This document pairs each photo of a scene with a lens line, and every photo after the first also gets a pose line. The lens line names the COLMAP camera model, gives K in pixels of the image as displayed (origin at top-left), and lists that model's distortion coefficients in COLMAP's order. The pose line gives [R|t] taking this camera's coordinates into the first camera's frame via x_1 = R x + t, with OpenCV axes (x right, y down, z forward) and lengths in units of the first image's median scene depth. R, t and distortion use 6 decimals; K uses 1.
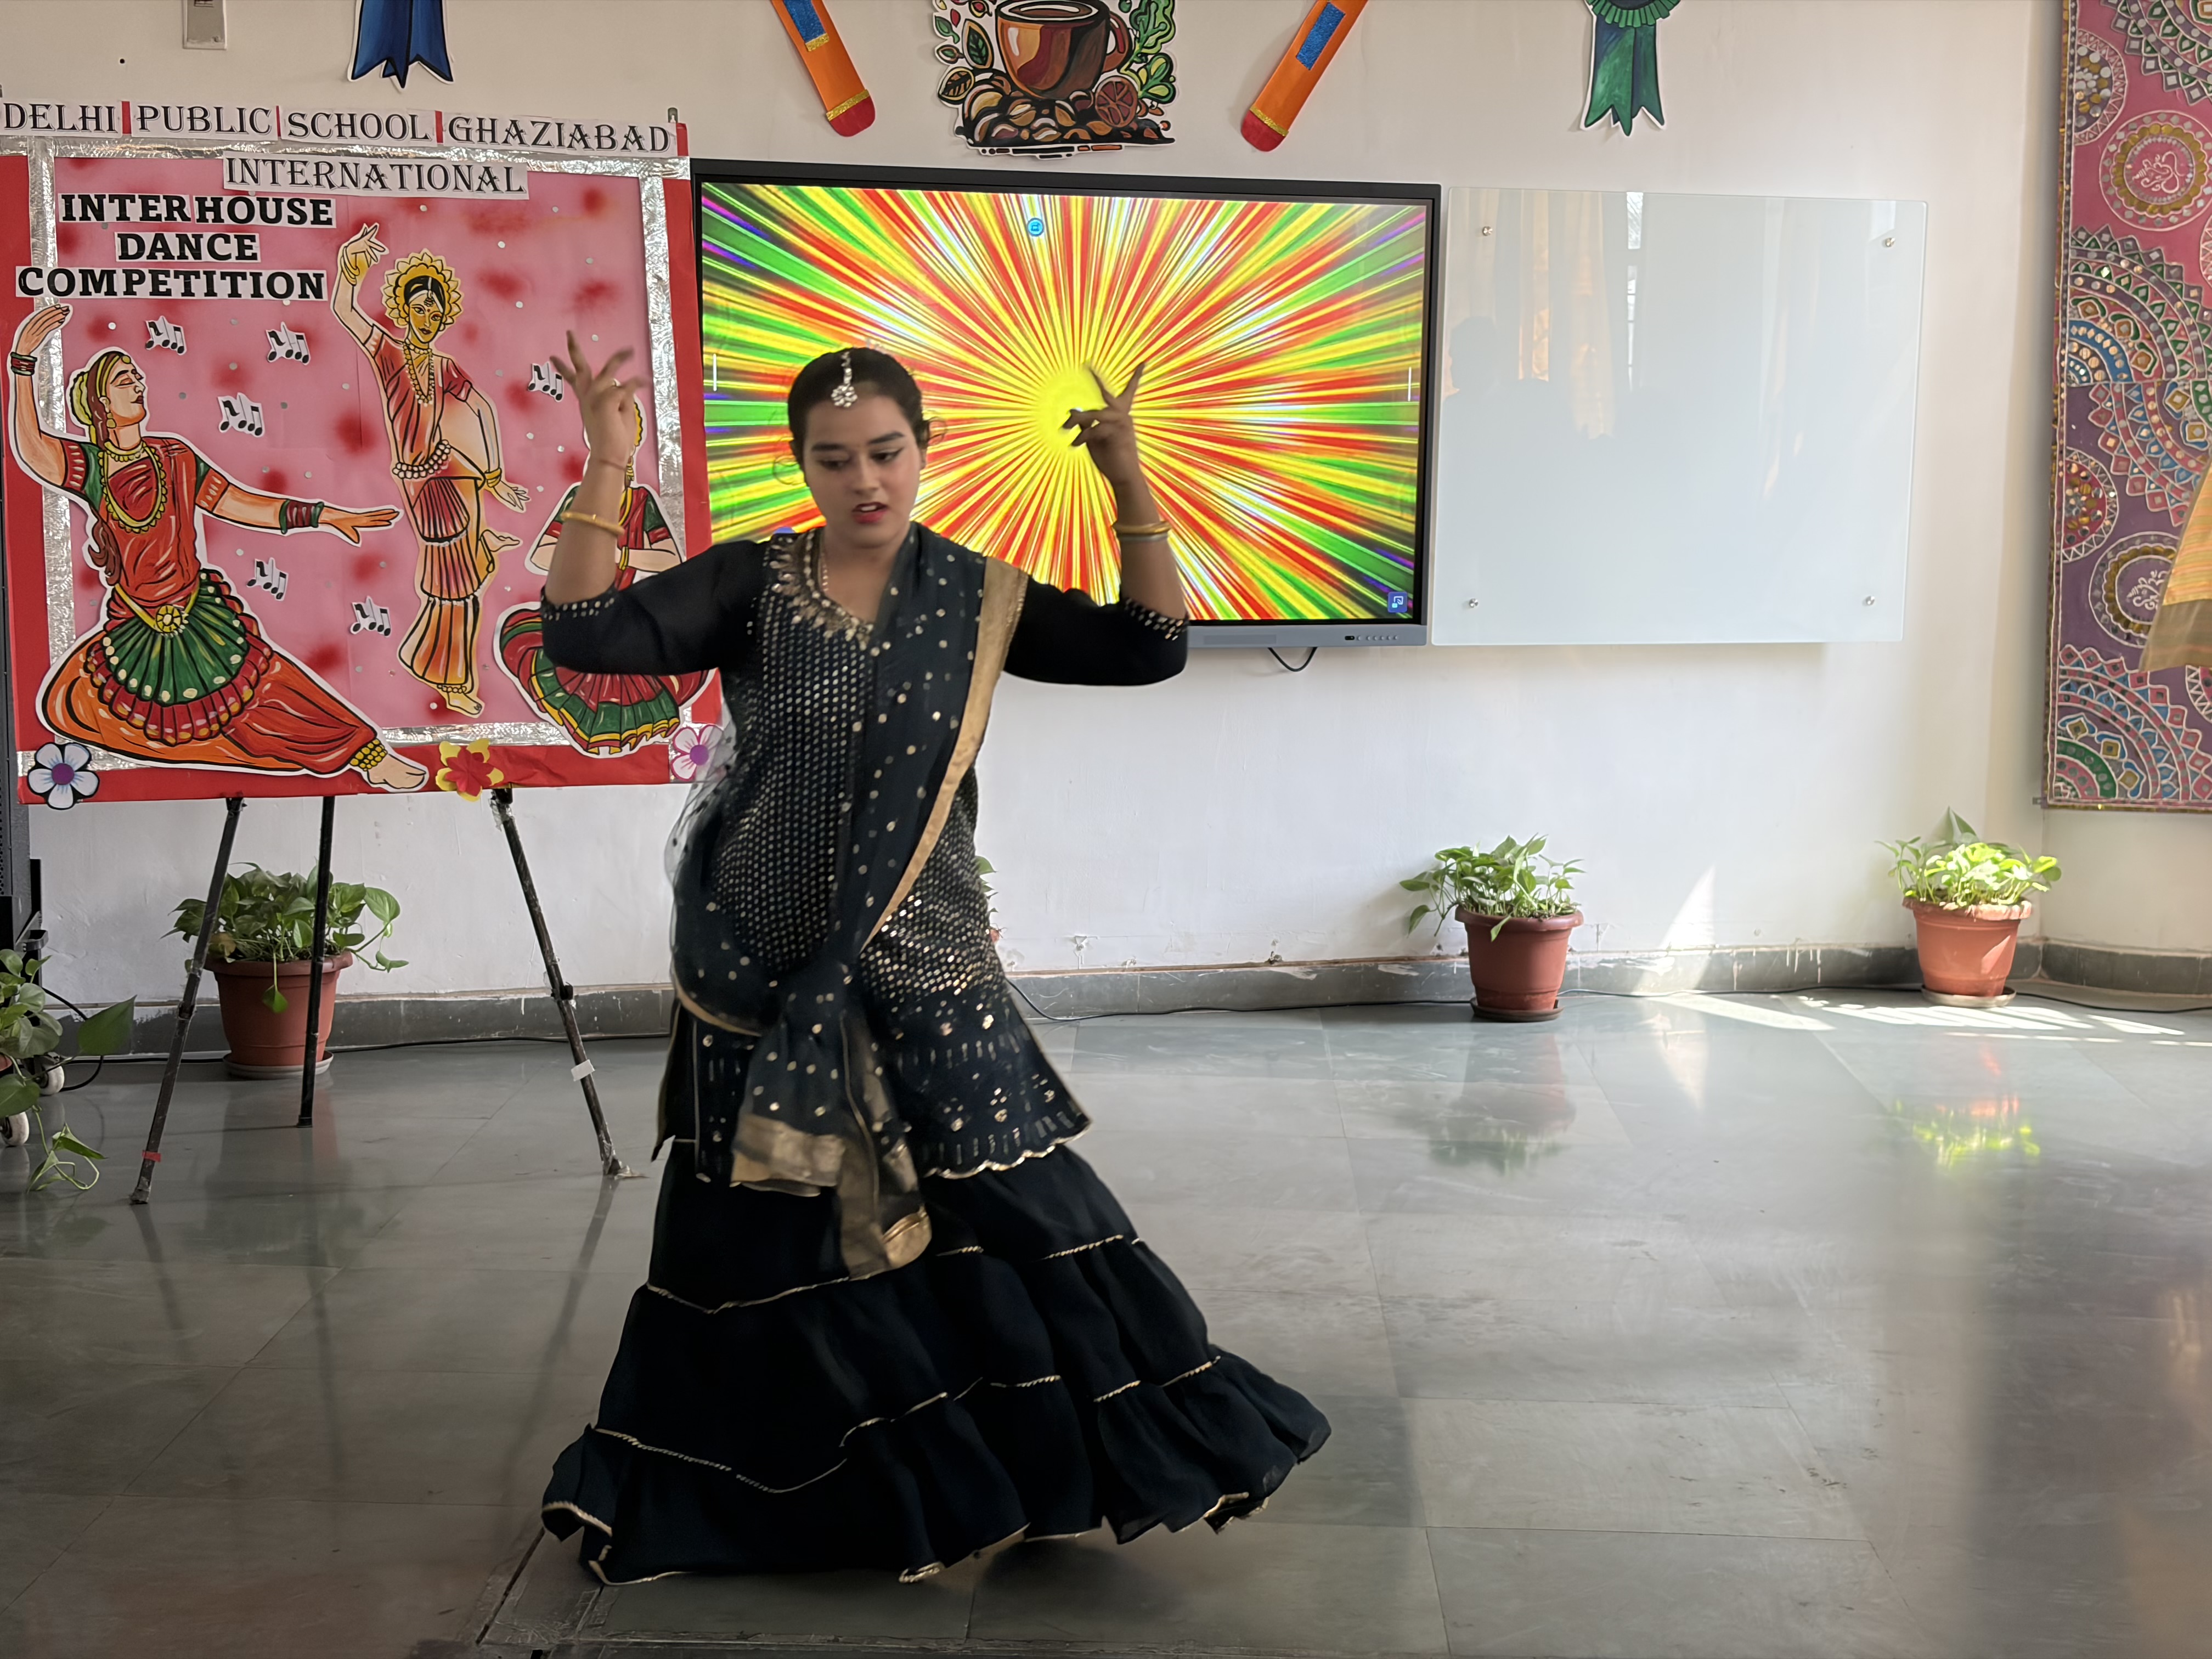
lens RADIAL K [[3341.6, 0, 1103.2], [0, 3341.6, 845.4], [0, 0, 1]] dist [0.221361, -0.867234]
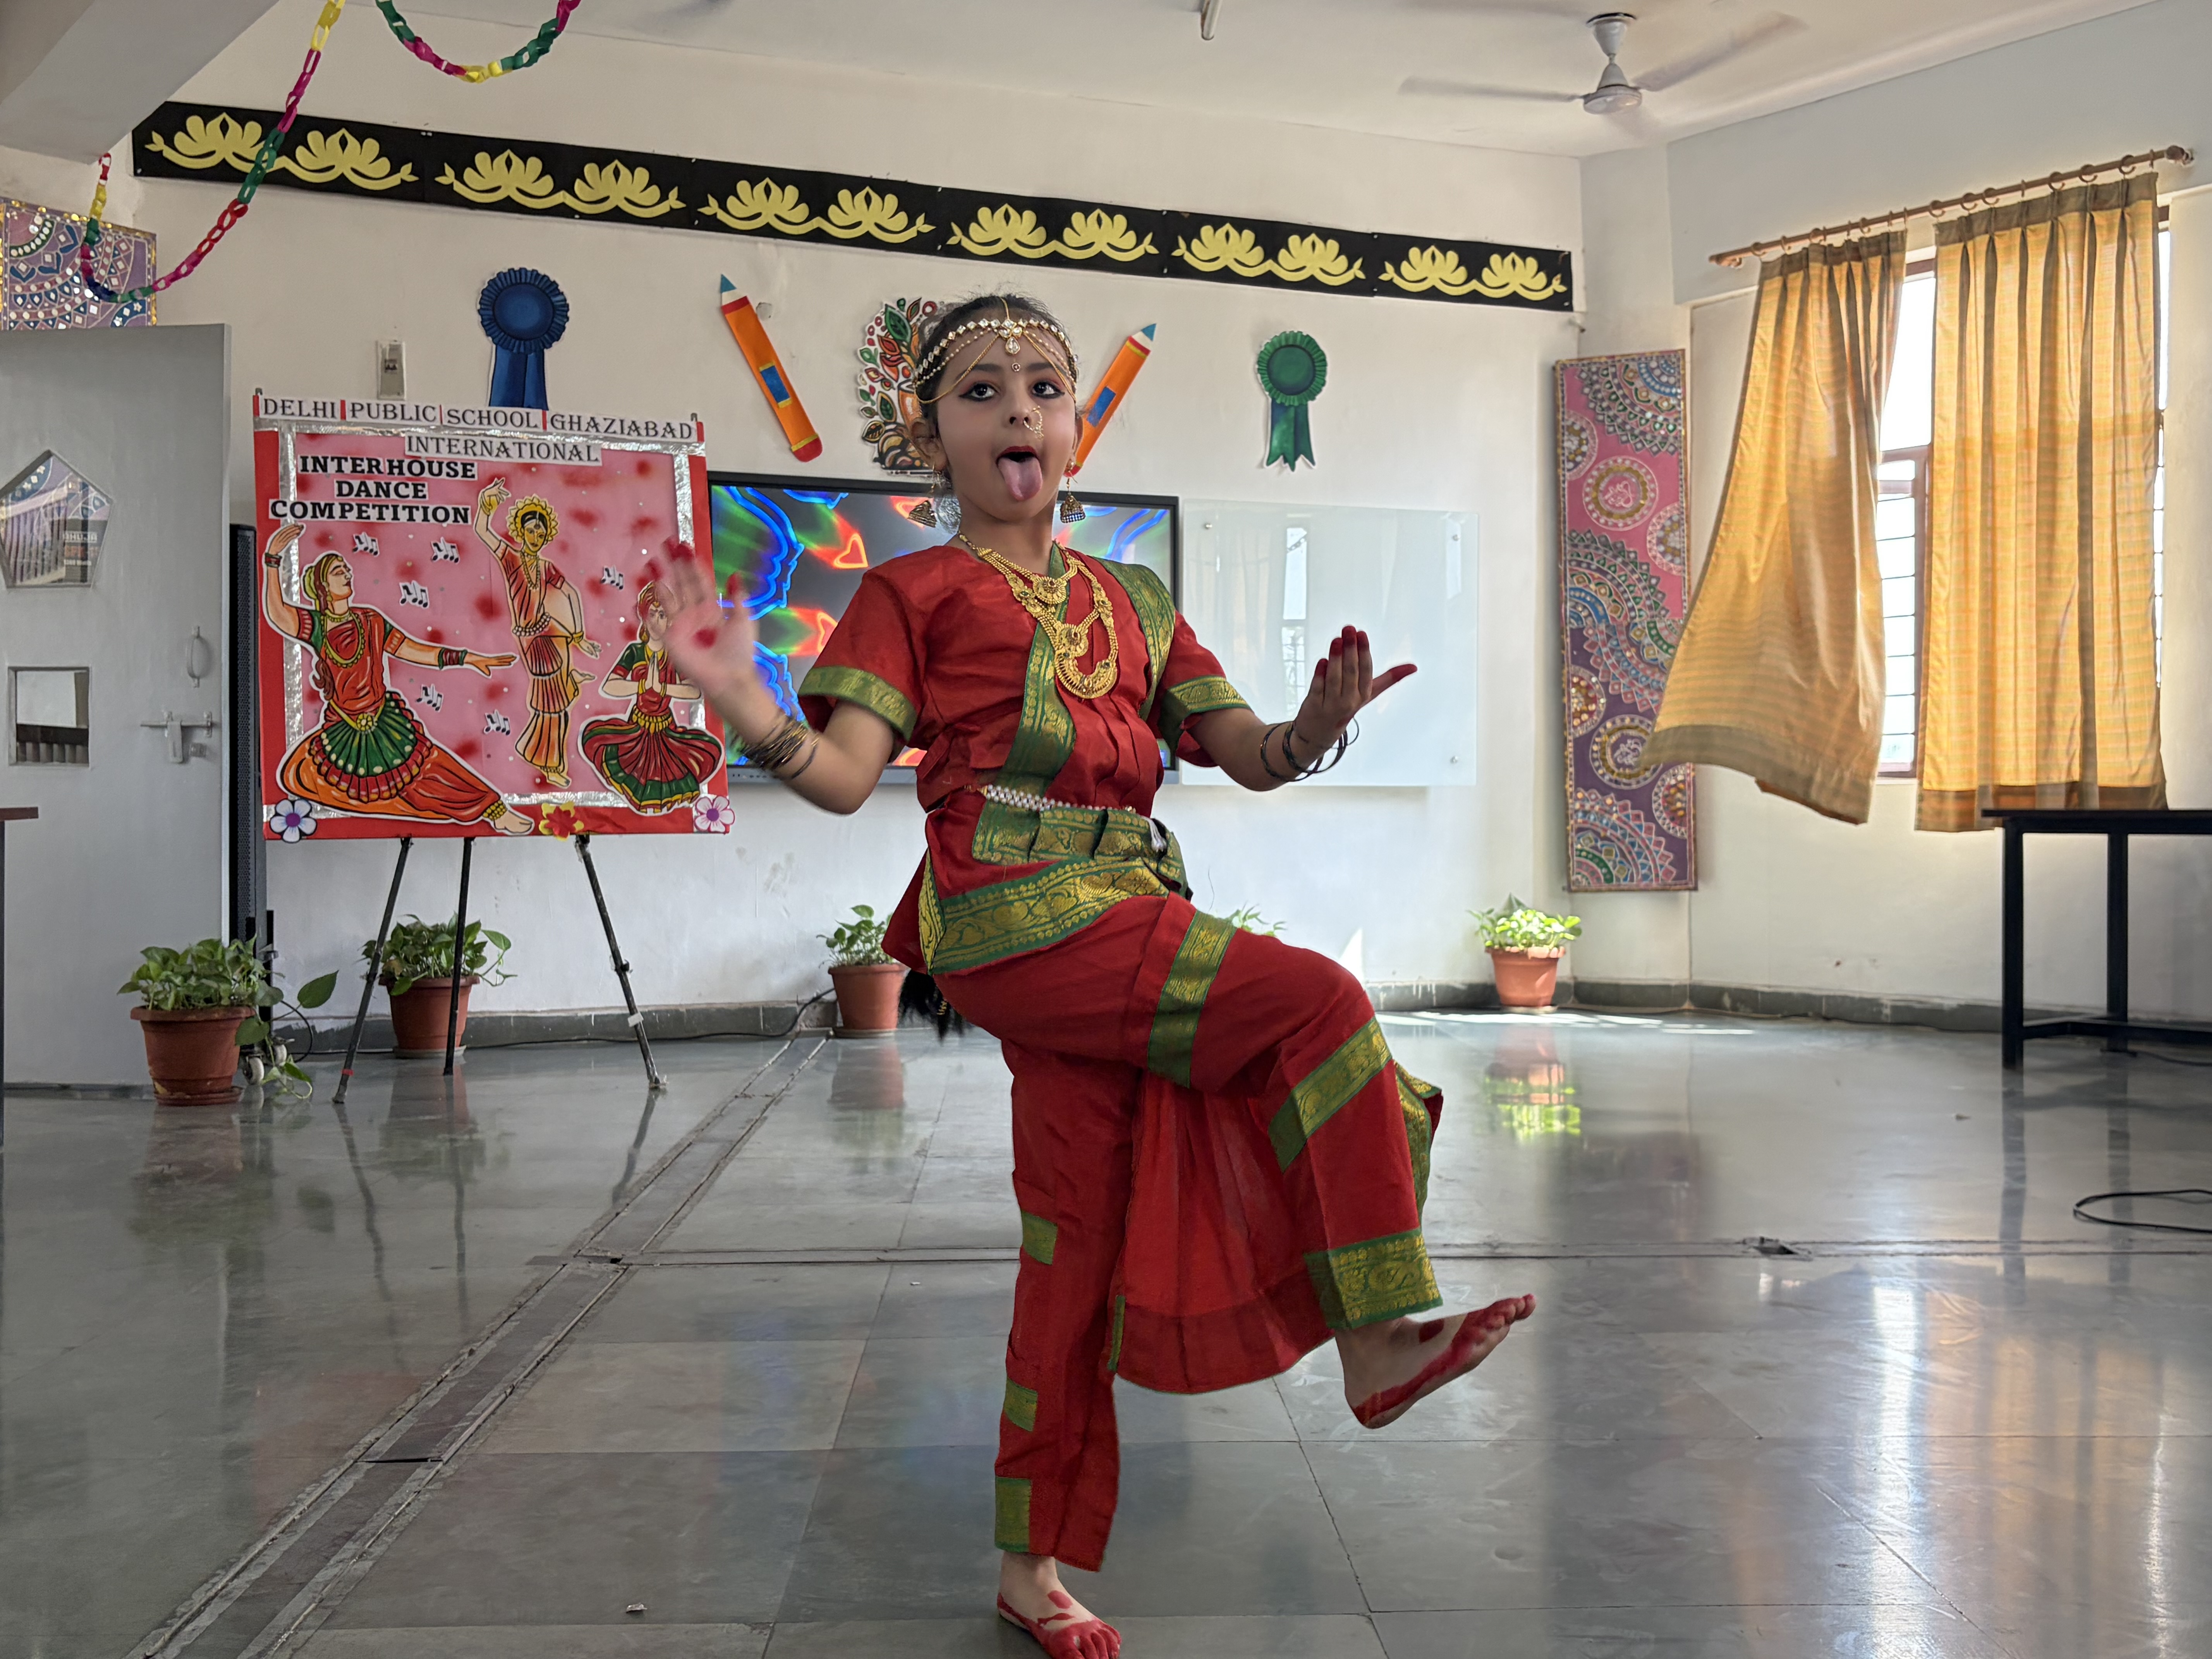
lens RADIAL K [[2182.8, 0, 1106.0], [0, 2182.8, 829.5], [0, 0, 1]] dist [0.192733, -0.699412]
pose [[0.997786, -0.017540, 0.064154, -0.004734], [0.025429, 0.991918, -0.124307, 0.112610], [-0.061455, 0.125663, 0.990168, -0.011213]]
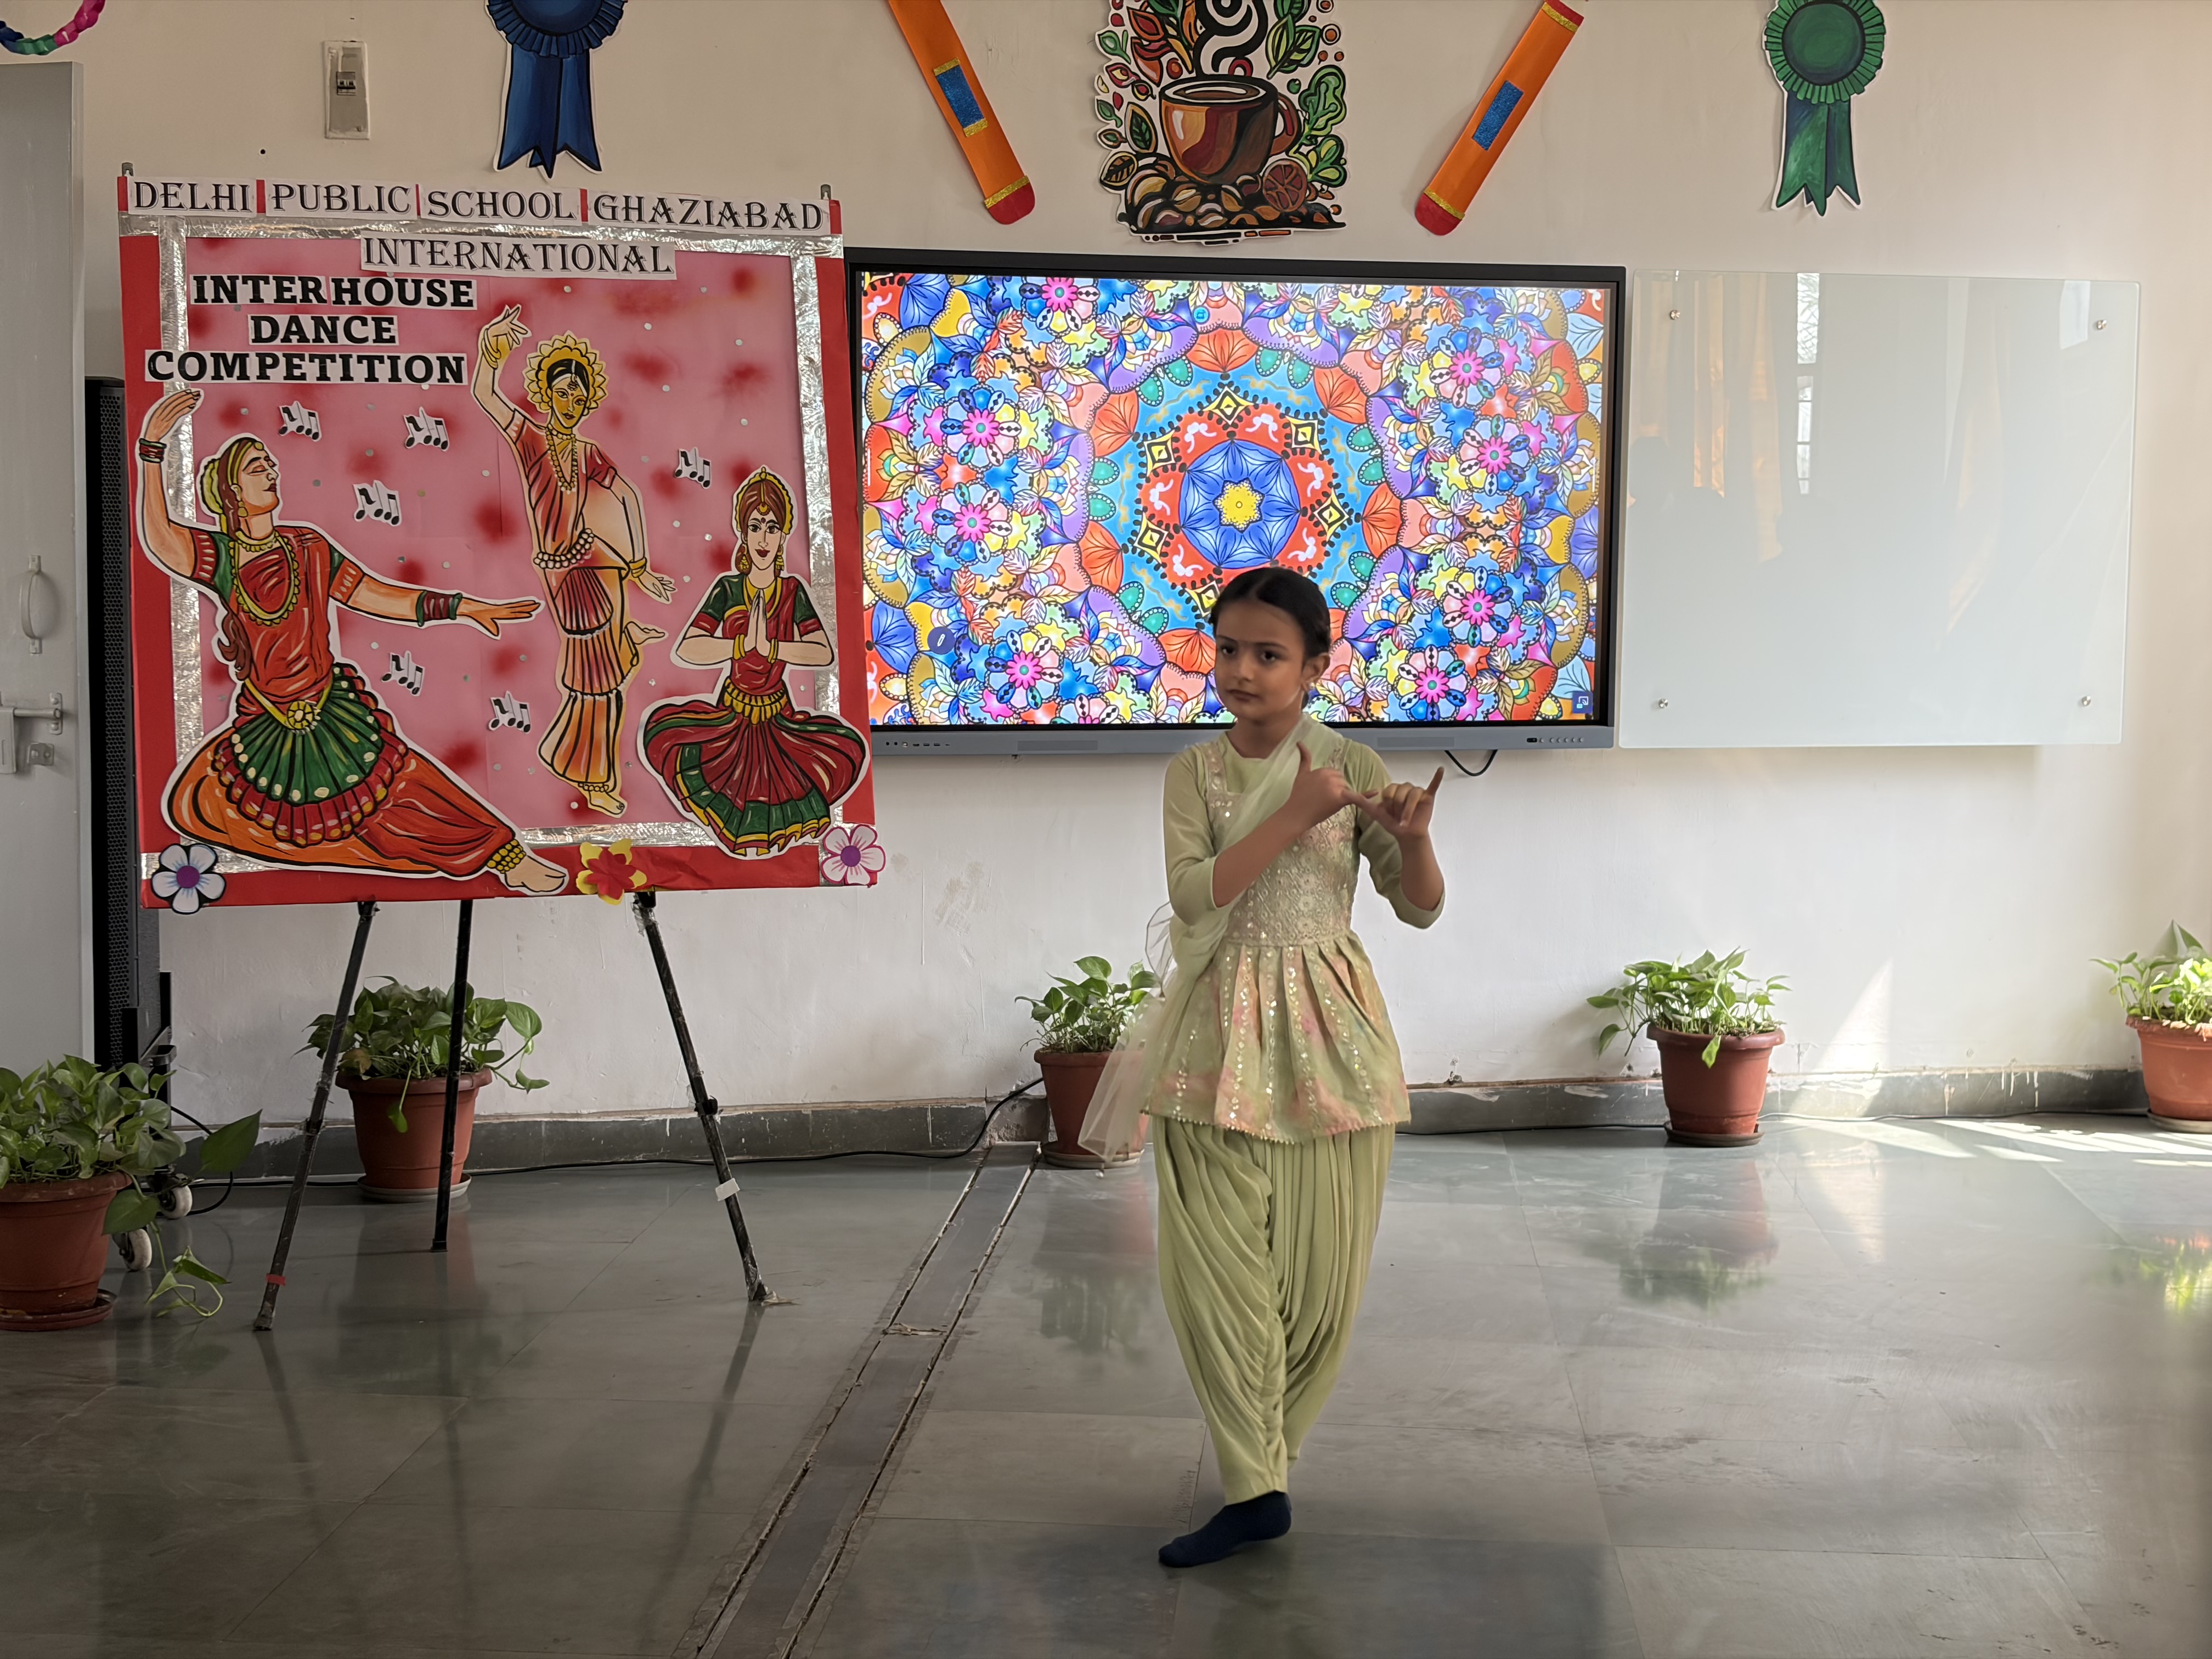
lens RADIAL K [[3336.0, 0, 1097.7], [0, 3336.0, 839.9], [0, 0, 1]] dist [0.248333, -1.014793]
pose [[0.998856, -0.003875, -0.047653, -0.005483], [0.001699, 0.998957, -0.045627, 0.011993], [0.047781, 0.045494, 0.997821, 0.058988]]
